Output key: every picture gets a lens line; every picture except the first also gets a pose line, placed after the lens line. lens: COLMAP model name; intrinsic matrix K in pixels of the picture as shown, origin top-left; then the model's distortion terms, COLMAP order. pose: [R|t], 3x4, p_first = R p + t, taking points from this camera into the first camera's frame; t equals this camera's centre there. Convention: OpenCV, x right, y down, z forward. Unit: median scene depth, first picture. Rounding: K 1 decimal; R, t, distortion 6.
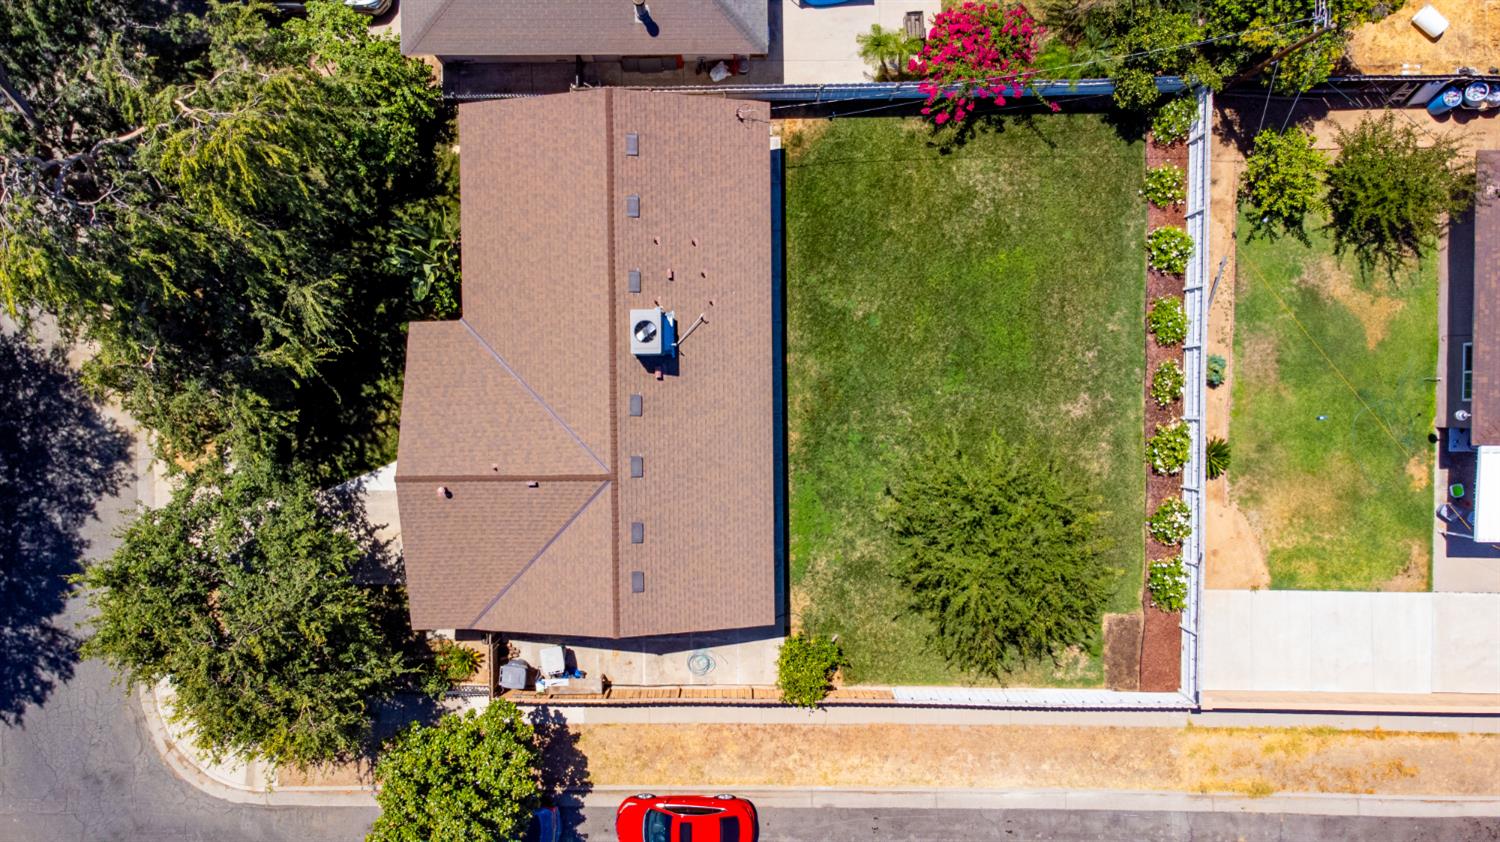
lens RADIAL K [[1138.1, 0, 750.0], [0, 1138.1, 421.0], [0, 0, 1]] dist [0.011775, 0.048273]
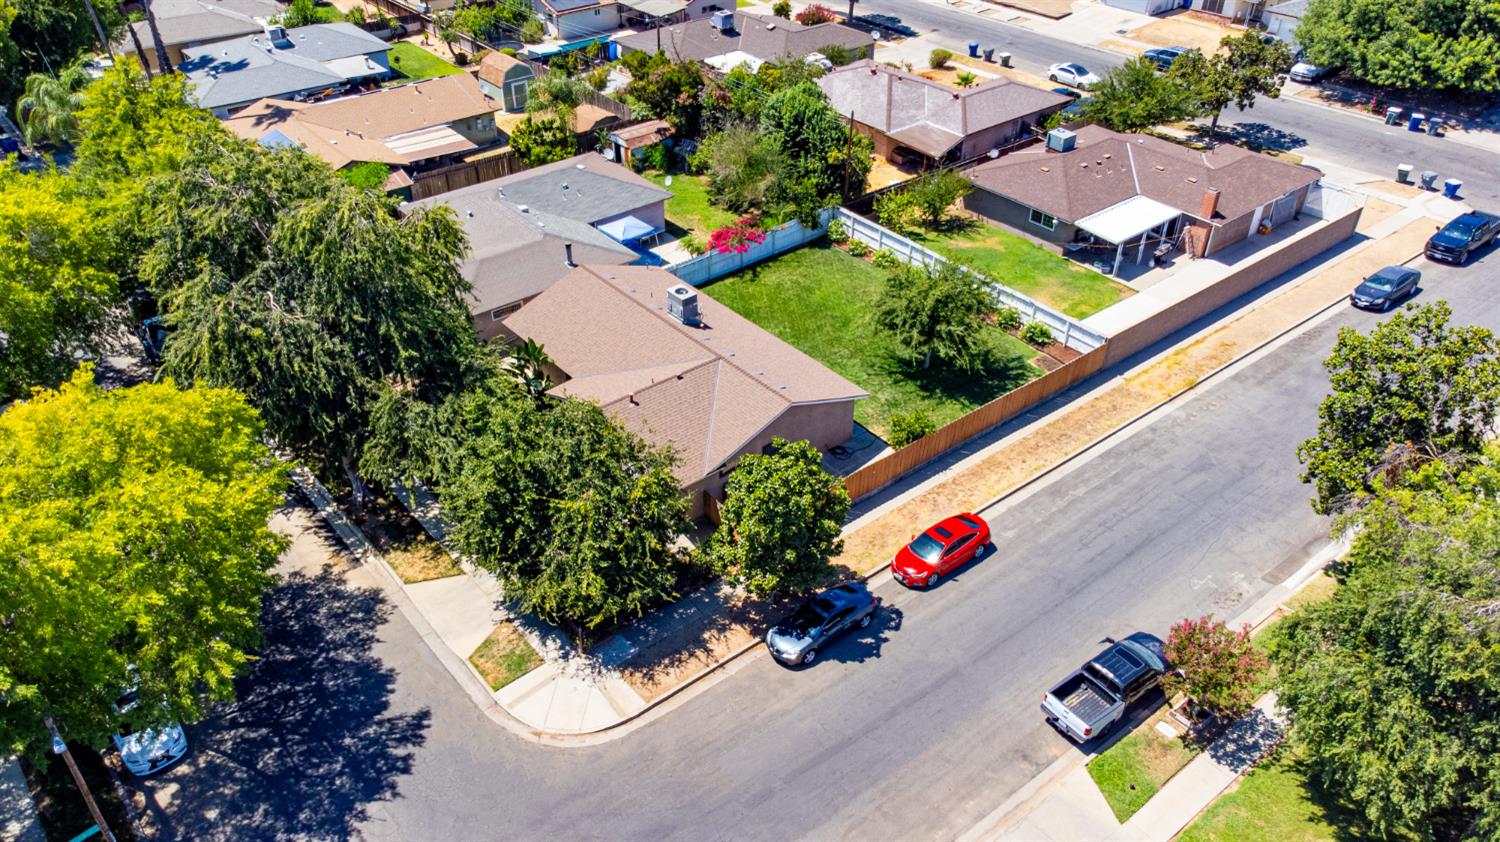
lens RADIAL K [[1138.1, 0, 750.0], [0, 1138.1, 421.0], [0, 0, 1]] dist [0.011775, 0.048273]
pose [[0.771896, -0.376220, 0.512478, -0.780980], [0.635227, 0.423782, -0.645674, 0.944815], [0.025737, 0.823934, 0.566101, 0.198355]]
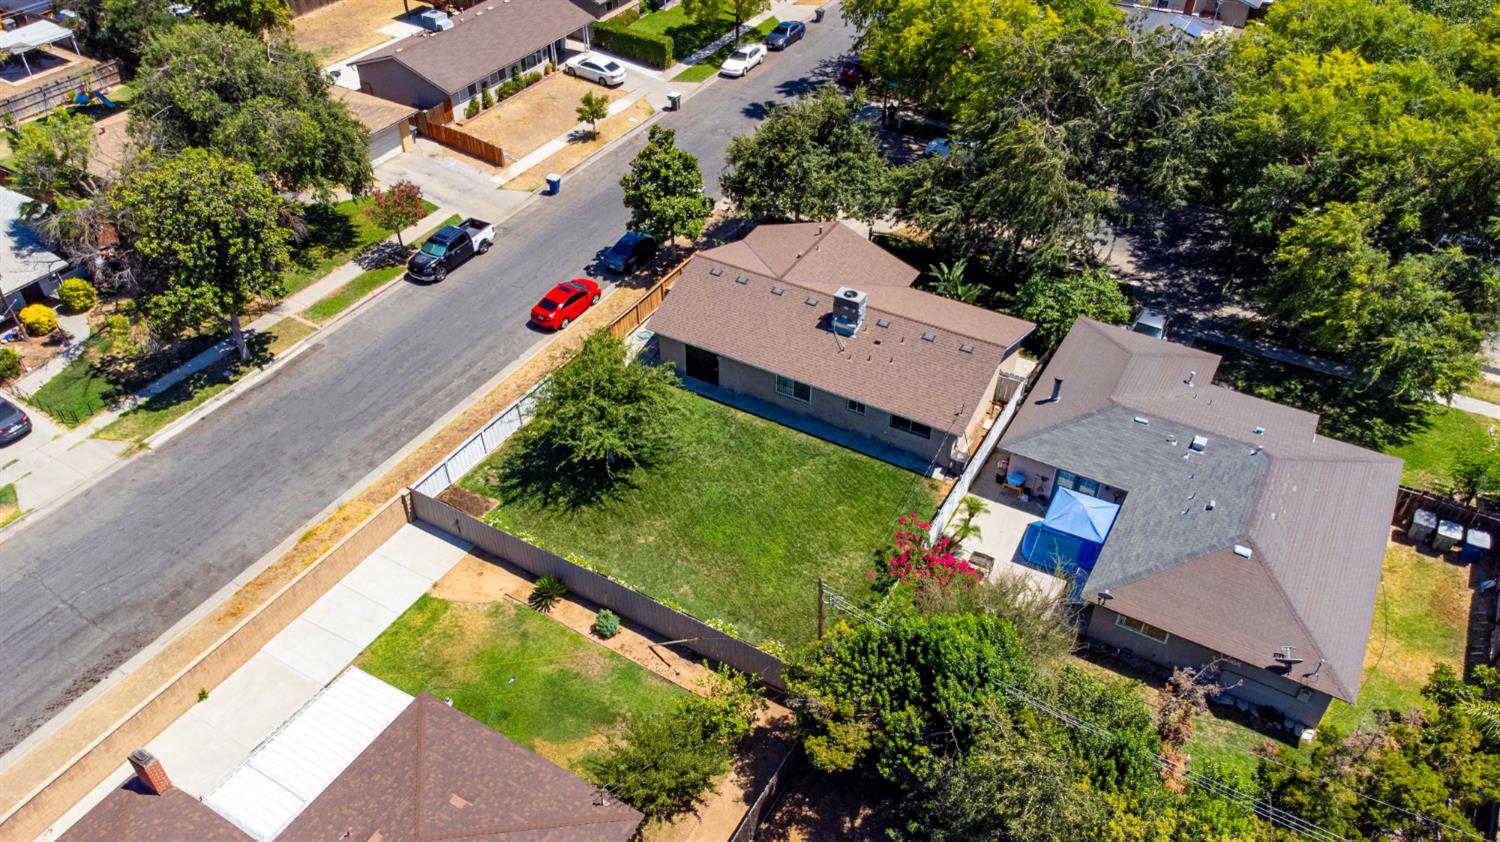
lens RADIAL K [[1138.1, 0, 750.0], [0, 1138.1, 421.0], [0, 0, 1]] dist [0.011775, 0.048273]
pose [[-0.504649, 0.532916, -0.679213, 0.994312], [-0.863134, -0.327972, 0.383971, -0.539525], [-0.018139, 0.780022, 0.625489, 0.112156]]
